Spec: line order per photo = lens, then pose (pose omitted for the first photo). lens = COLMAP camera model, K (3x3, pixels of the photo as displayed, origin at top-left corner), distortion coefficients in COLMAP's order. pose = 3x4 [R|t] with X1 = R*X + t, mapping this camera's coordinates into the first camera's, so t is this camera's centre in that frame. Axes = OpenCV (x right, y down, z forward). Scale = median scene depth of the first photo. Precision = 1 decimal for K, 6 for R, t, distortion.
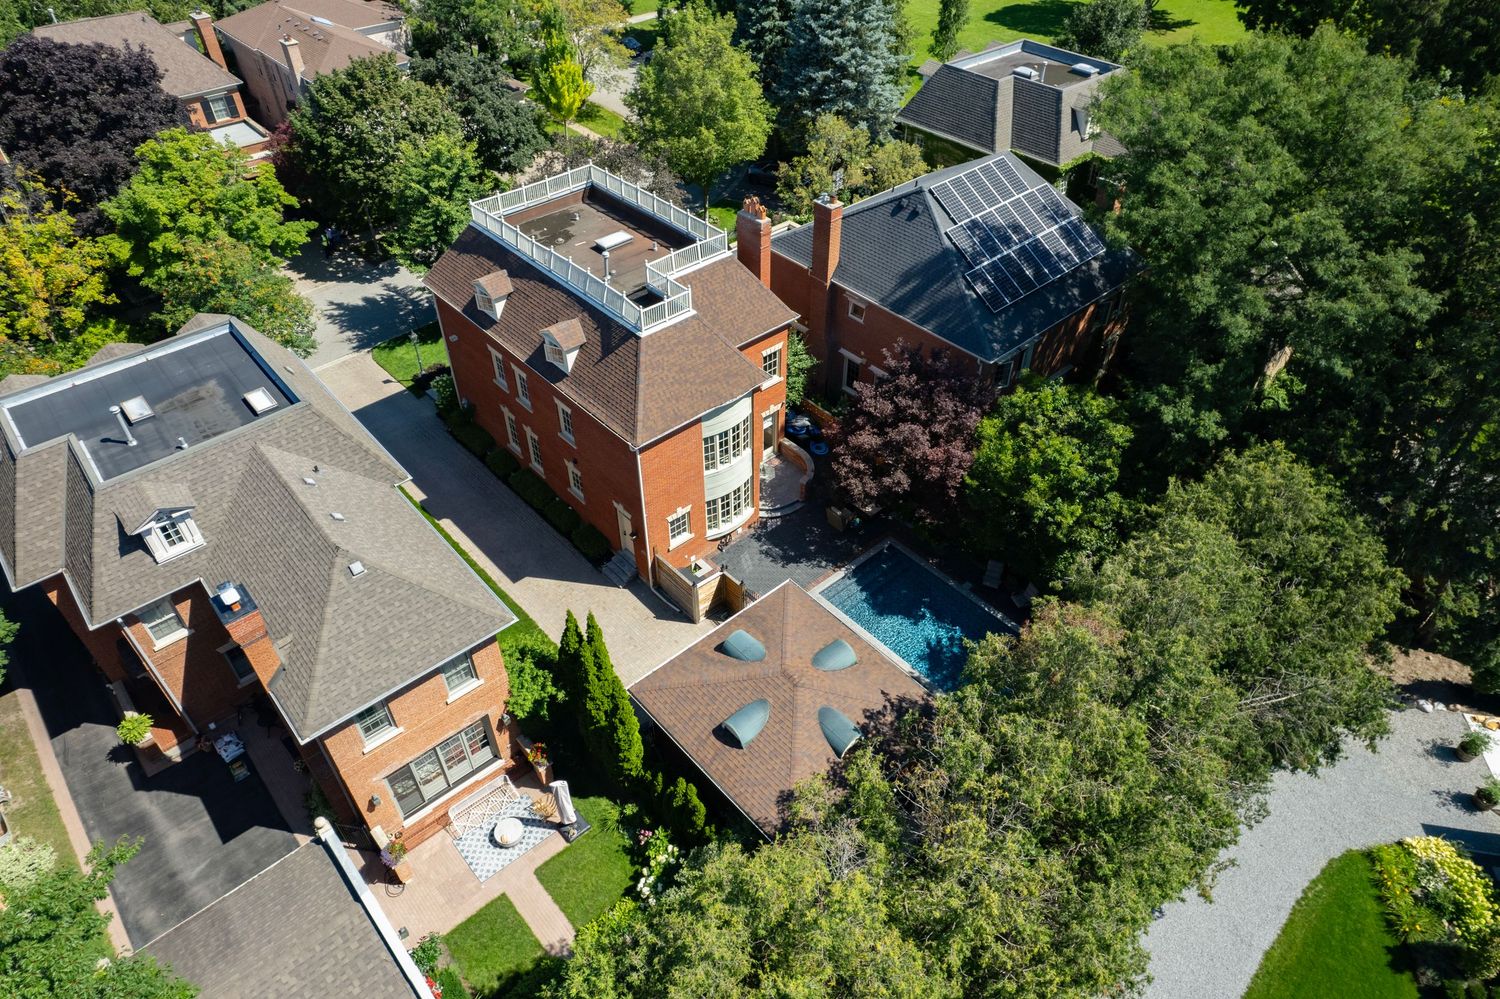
lens RADIAL K [[958.7, 0, 758.2], [0, 958.7, 514.0], [0, 0, 1]] dist [-0.074717, 0.060730]
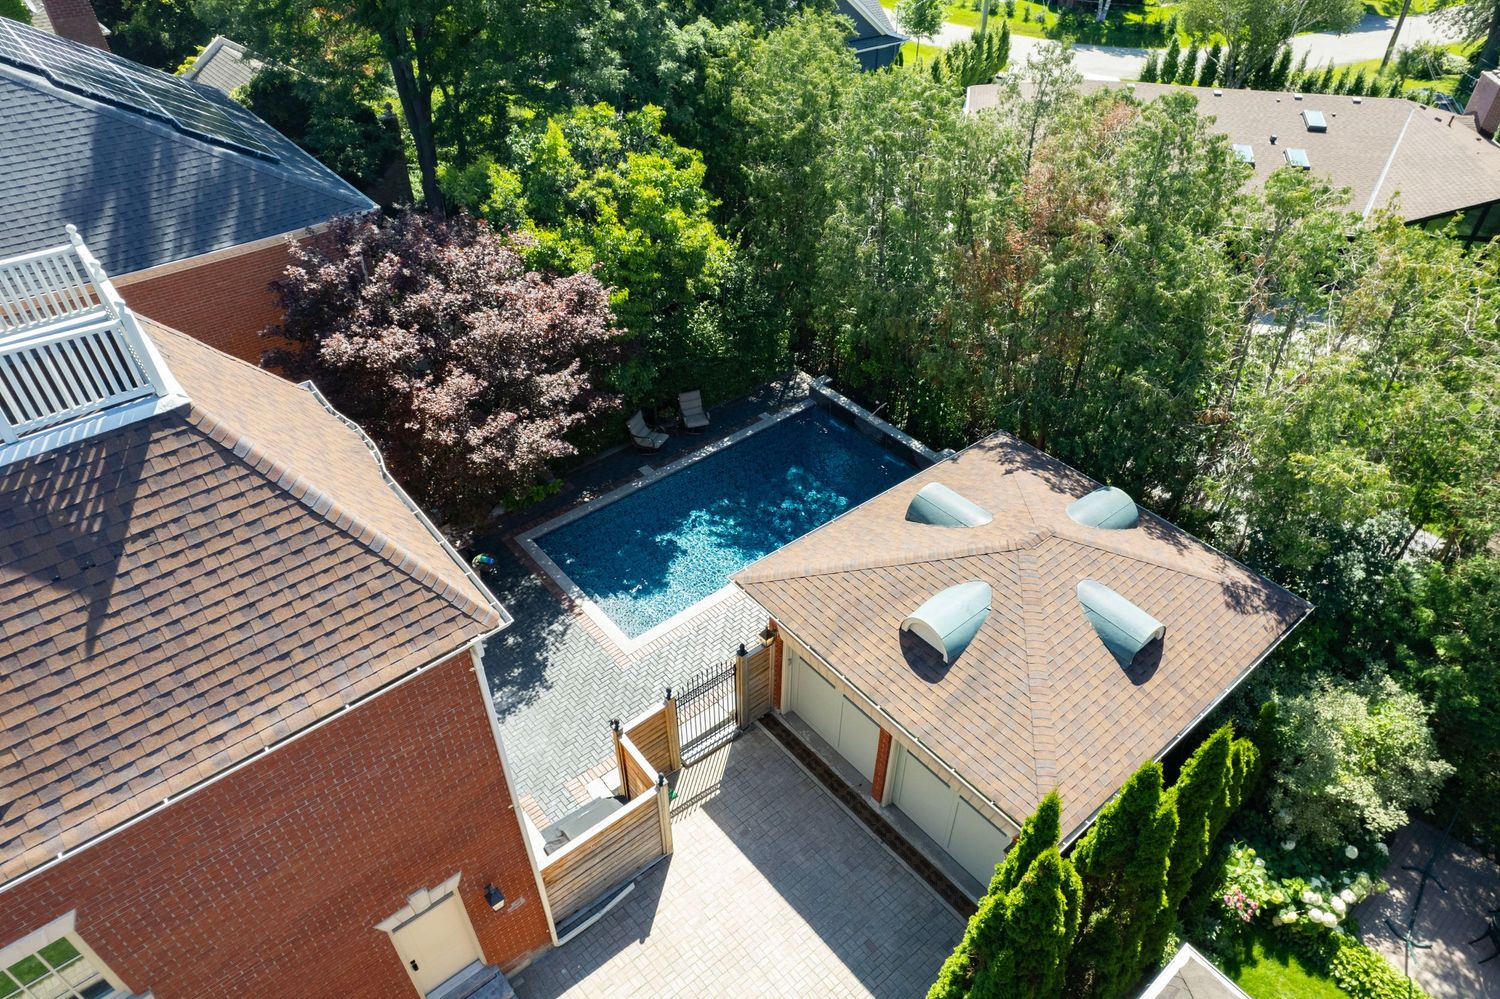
lens RADIAL K [[958.7, 0, 754.5], [0, 958.7, 501.7], [0, 0, 1]] dist [-0.074717, 0.060730]
pose [[0.036504, -0.633996, 0.772474, -0.333778], [0.669141, 0.589632, 0.452311, -0.177369], [-0.742239, 0.500383, 0.445757, 0.738316]]
